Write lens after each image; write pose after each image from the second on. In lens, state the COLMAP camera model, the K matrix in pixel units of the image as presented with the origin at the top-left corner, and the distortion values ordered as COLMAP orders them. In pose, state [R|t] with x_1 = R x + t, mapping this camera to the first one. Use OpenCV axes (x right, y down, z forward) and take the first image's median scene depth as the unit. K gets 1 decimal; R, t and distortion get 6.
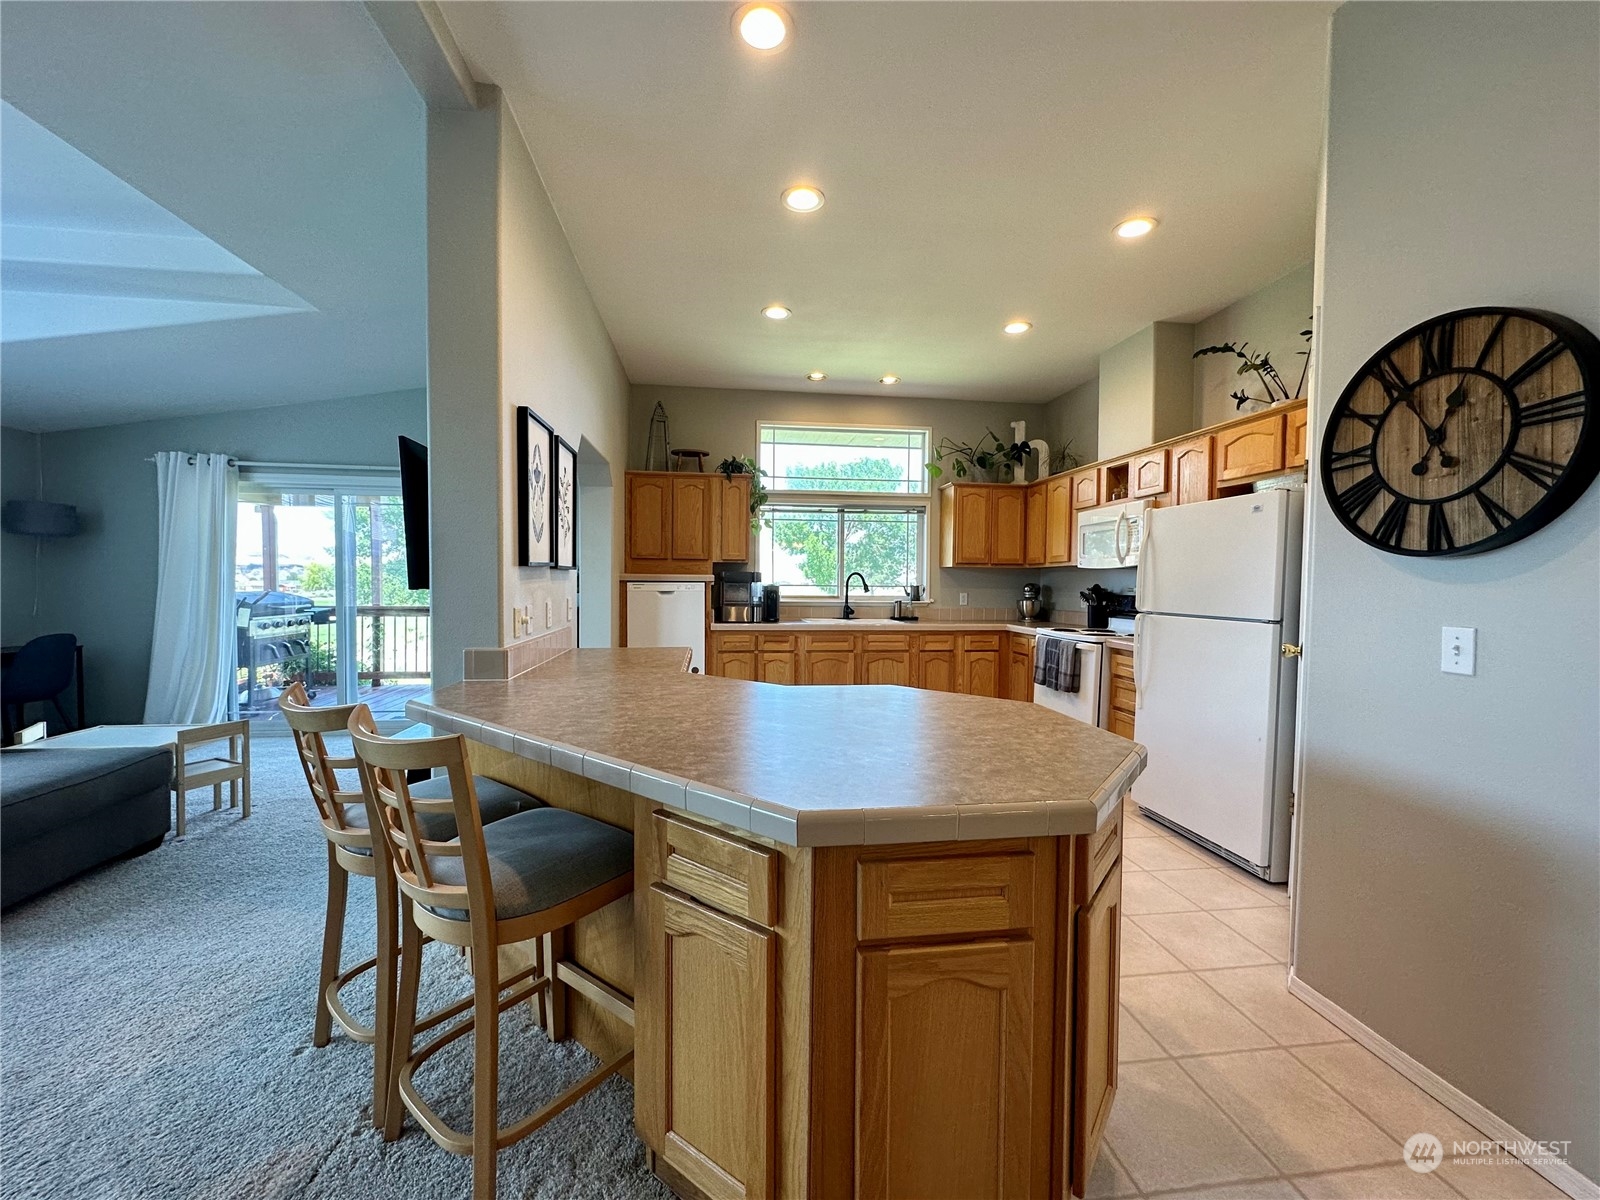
lens RADIAL K [[638.4, 0, 798.5], [0, 638.4, 599.9], [0, 0, 1]] dist [-0.001757, 0.000520]
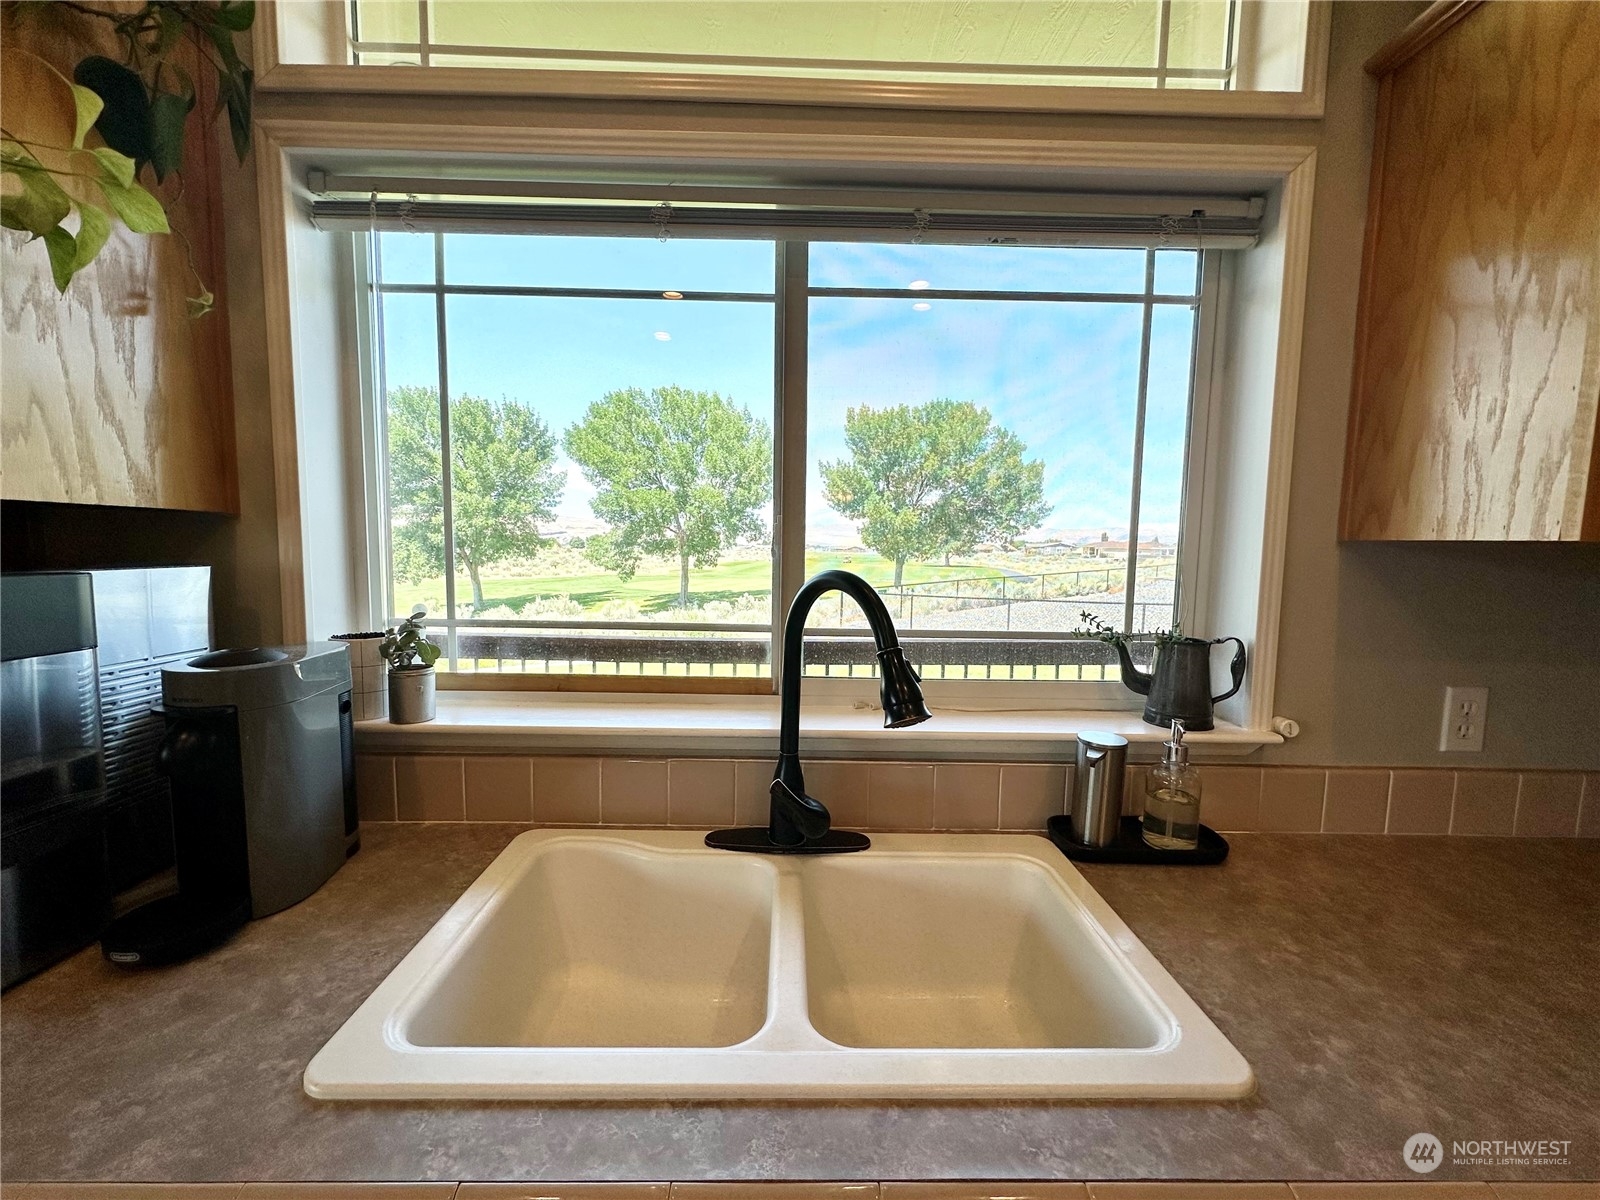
lens RADIAL K [[638.4, 0, 799.9], [0, 638.4, 601.6], [0, 0, 1]] dist [-0.001757, 0.000520]
pose [[0.993702, 0.016277, -0.110866, 0.098034], [-0.010052, 0.998353, 0.056477, -0.045673], [0.111603, -0.055007, 0.992229, 0.856460]]
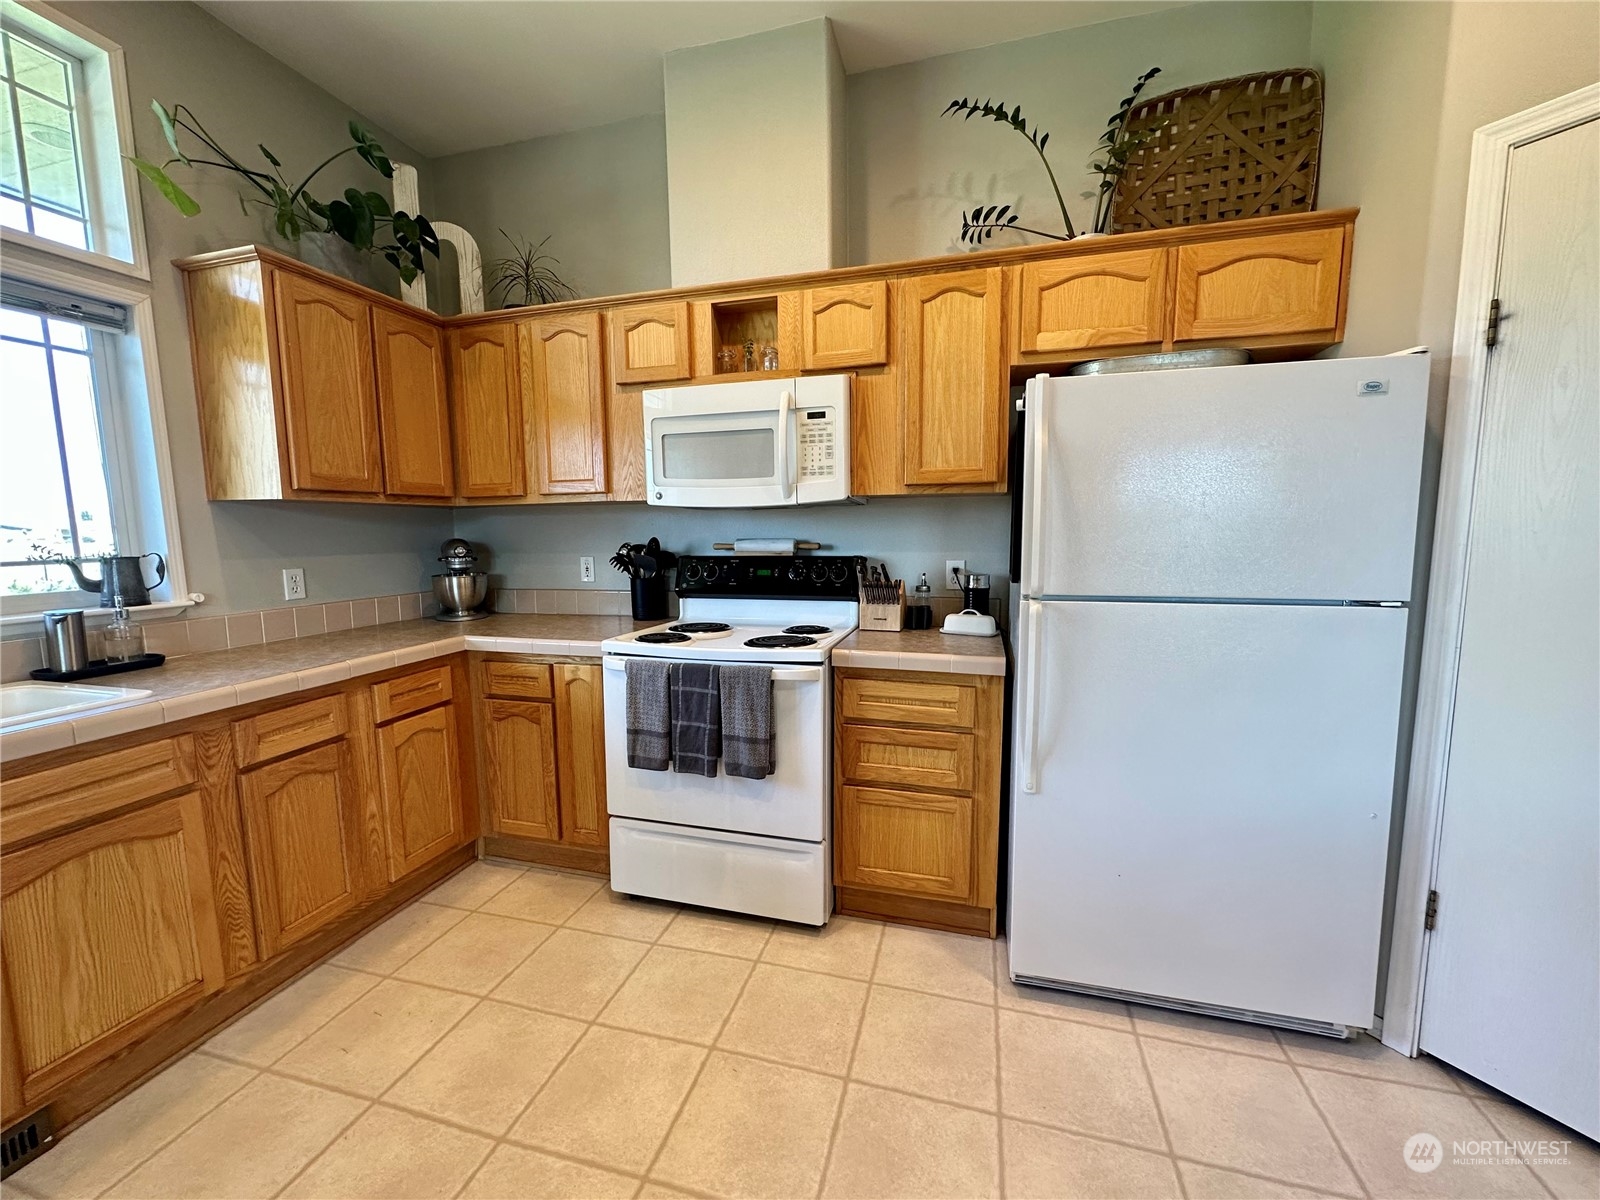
lens RADIAL K [[638.4, 0, 800.1], [0, 638.4, 599.2], [0, 0, 1]] dist [-0.001757, 0.000520]
pose [[0.389582, -0.117326, 0.913488, 0.023154], [0.041208, 0.993080, 0.109974, -0.024020], [-0.920069, -0.005201, 0.391721, 0.600219]]
